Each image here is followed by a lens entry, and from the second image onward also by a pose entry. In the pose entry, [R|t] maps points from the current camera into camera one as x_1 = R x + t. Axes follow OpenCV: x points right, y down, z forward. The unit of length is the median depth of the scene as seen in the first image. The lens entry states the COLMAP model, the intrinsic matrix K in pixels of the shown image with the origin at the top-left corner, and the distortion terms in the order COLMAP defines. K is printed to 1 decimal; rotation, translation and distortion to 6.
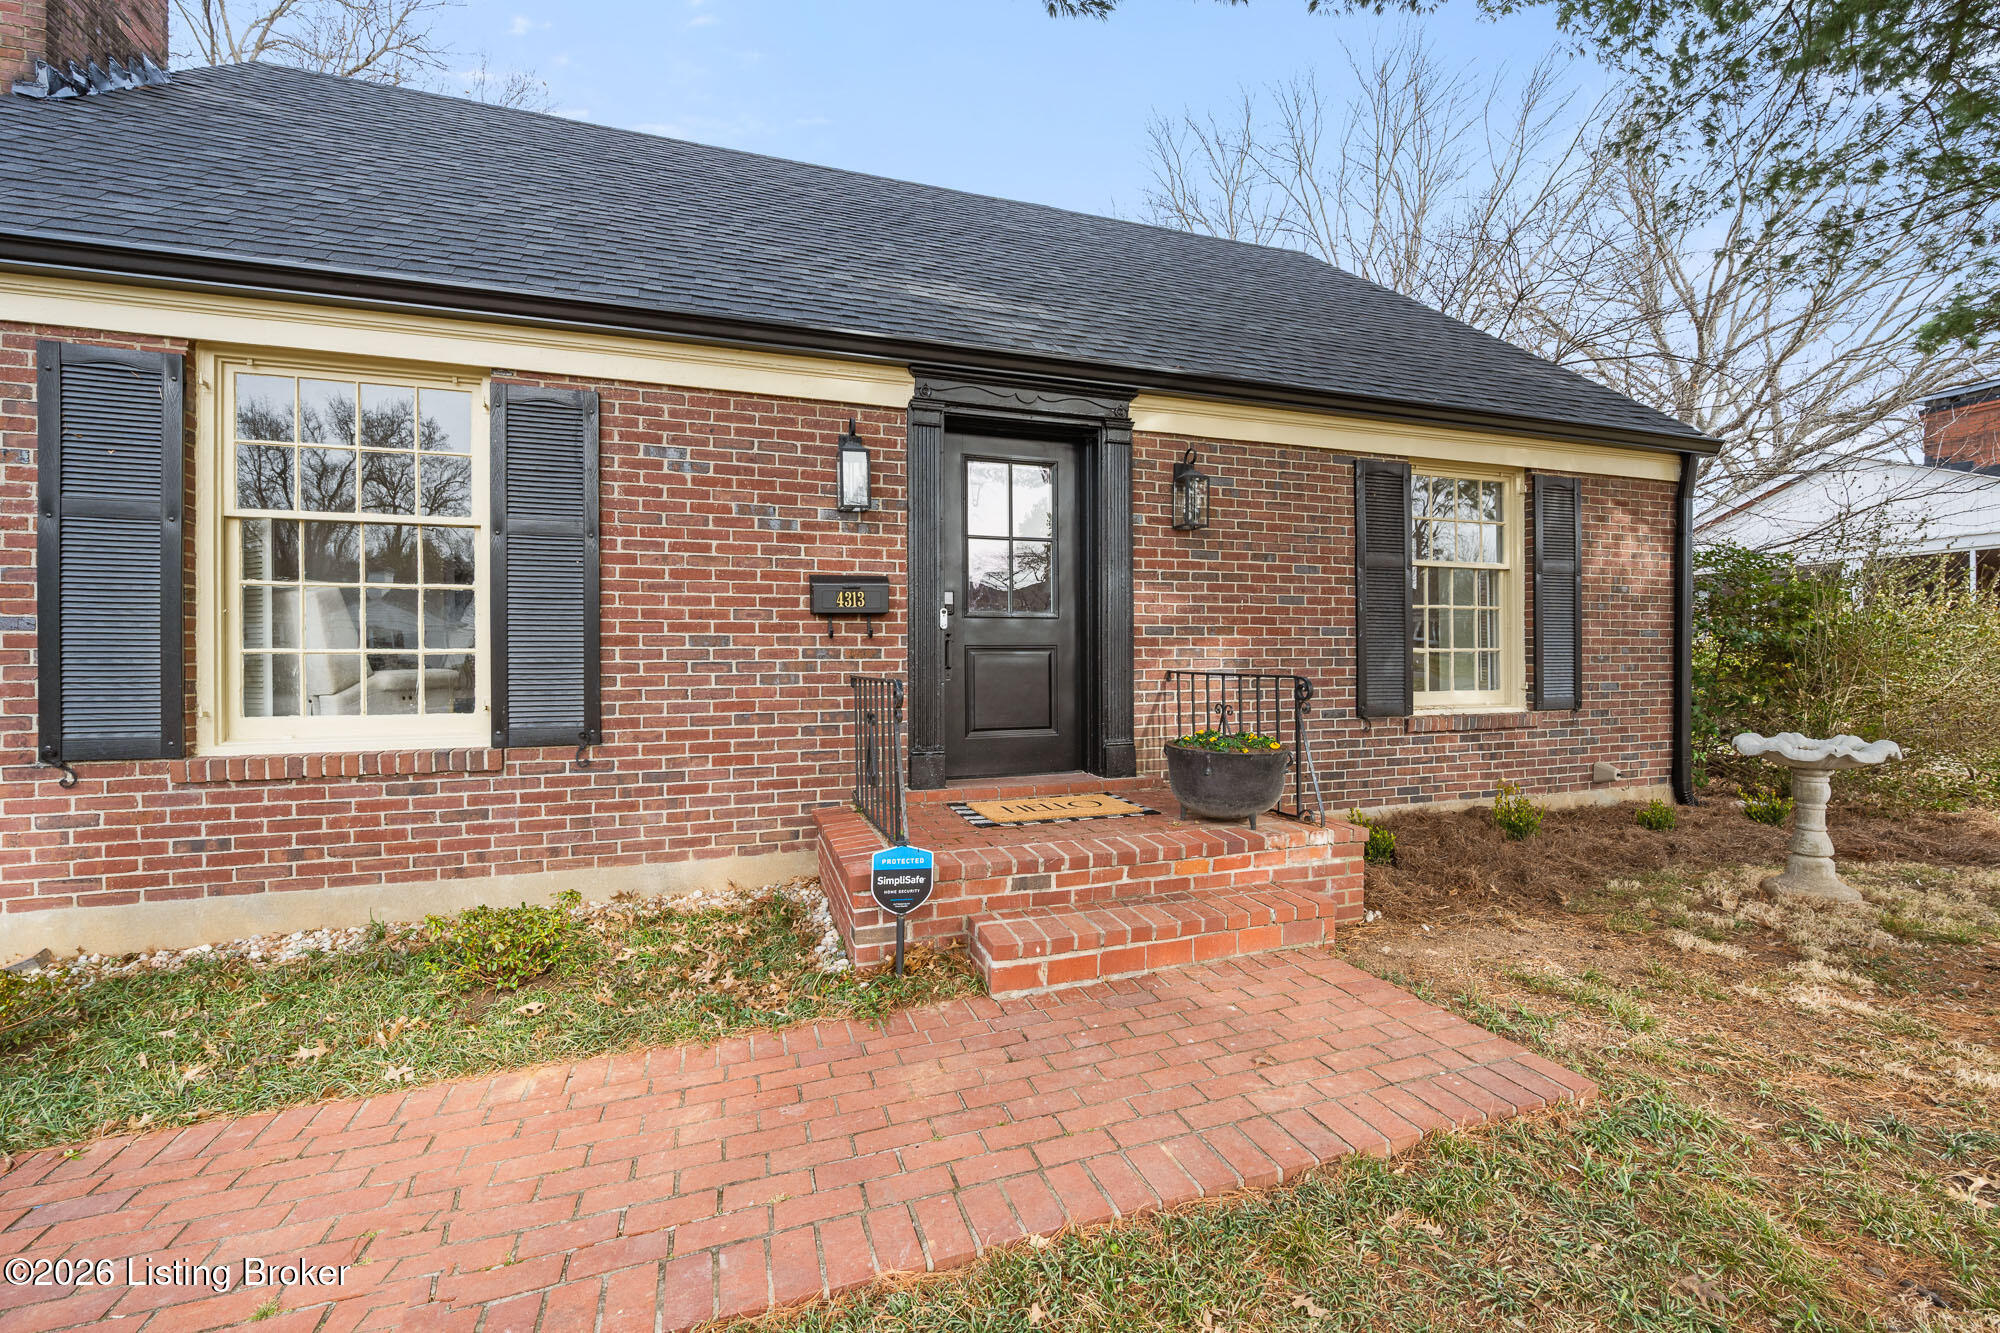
lens RADIAL K [[887.0, 0, 1030.0], [0, 887.0, 661.3], [0, 0, 1]] dist [-0.003611, -0.000722]
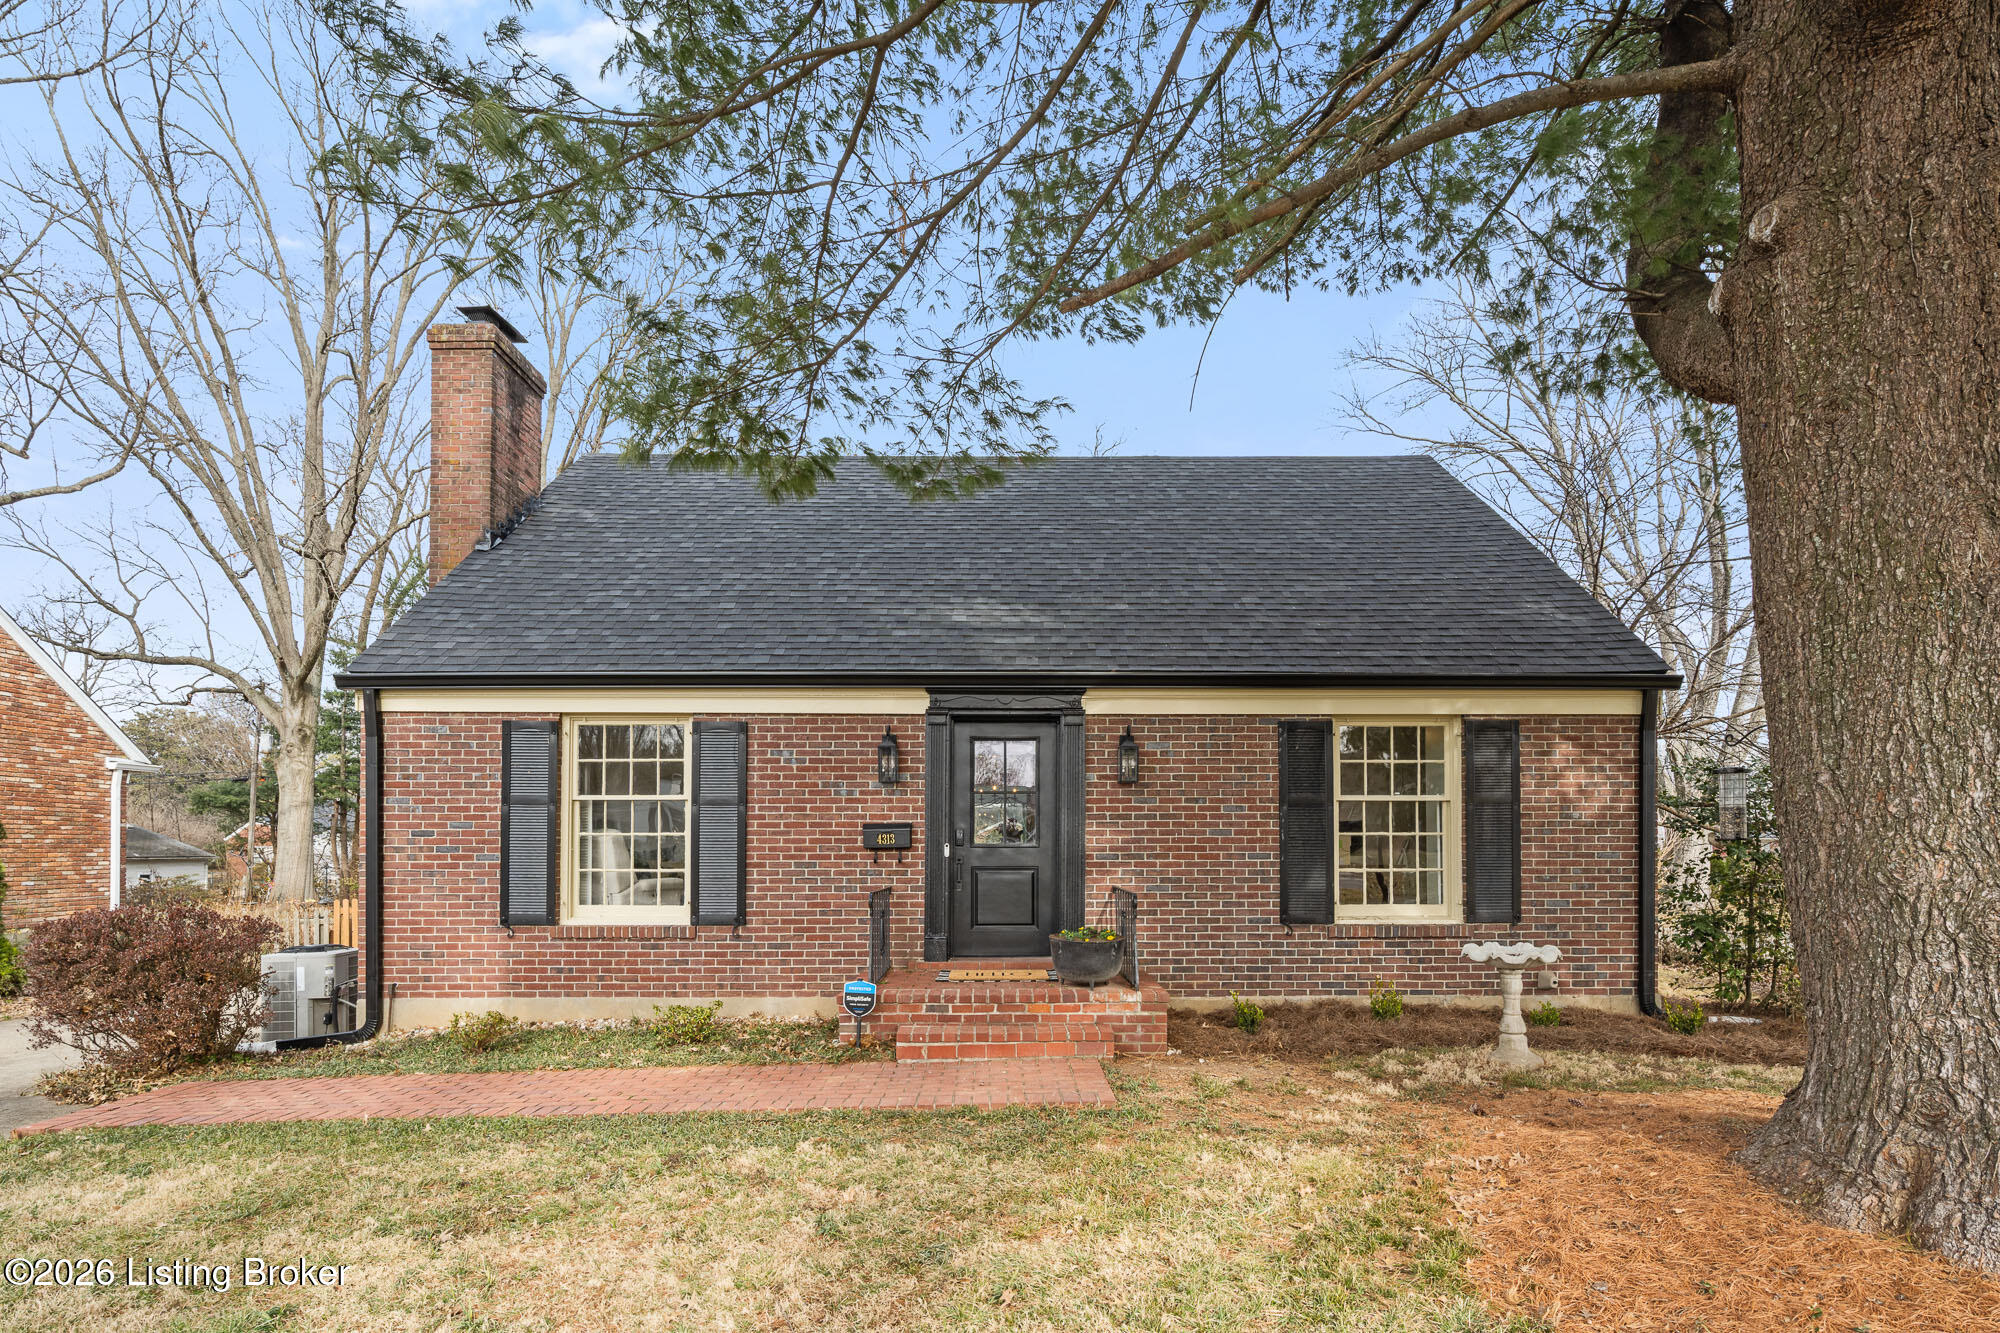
lens RADIAL K [[1117.4, 0, 963.7], [0, 1117.4, 807.7], [0, 0, 1]] dist [-0.004840, -0.001127]
pose [[0.930293, -0.009601, -0.366692, 0.673520], [-0.003217, 0.999405, -0.034329, -0.058554], [0.366804, 0.033115, 0.929709, -0.827455]]
